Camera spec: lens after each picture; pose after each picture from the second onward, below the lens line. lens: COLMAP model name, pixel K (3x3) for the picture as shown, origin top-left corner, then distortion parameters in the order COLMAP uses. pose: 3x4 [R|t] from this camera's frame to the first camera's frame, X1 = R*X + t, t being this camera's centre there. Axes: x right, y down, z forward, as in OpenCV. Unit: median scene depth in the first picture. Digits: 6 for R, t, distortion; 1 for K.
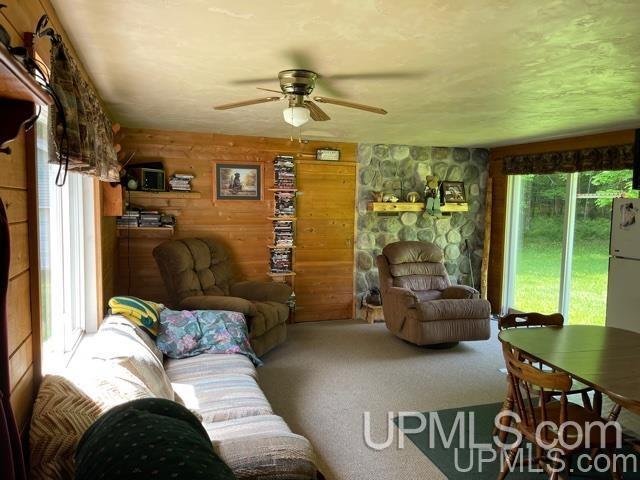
lens RADIAL K [[482.8, 0, 327.6], [0, 482.8, 245.0], [0, 0, 1]] dist [0.062539, -0.074064]
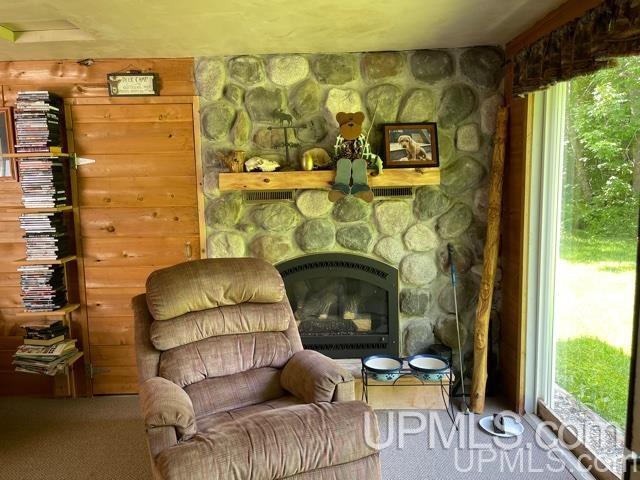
lens RADIAL K [[482.8, 0, 319.4], [0, 482.8, 238.4], [0, 0, 1]] dist [0.062539, -0.074064]
pose [[0.939314, 0.006641, -0.342994, 0.373963], [0.004238, 0.999512, 0.030956, -0.036636], [0.343032, -0.030531, 0.938828, 0.575887]]
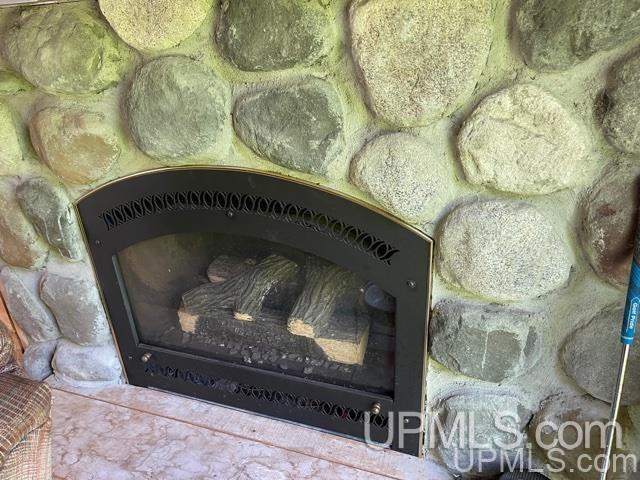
lens RADIAL K [[482.8, 0, 322.3], [0, 482.8, 242.2], [0, 0, 1]] dist [0.062539, -0.074064]
pose [[0.772954, 0.237596, -0.588294, 0.338340], [0.000560, 0.926977, 0.375117, -0.045866], [0.634462, -0.290277, 0.716378, 0.982028]]
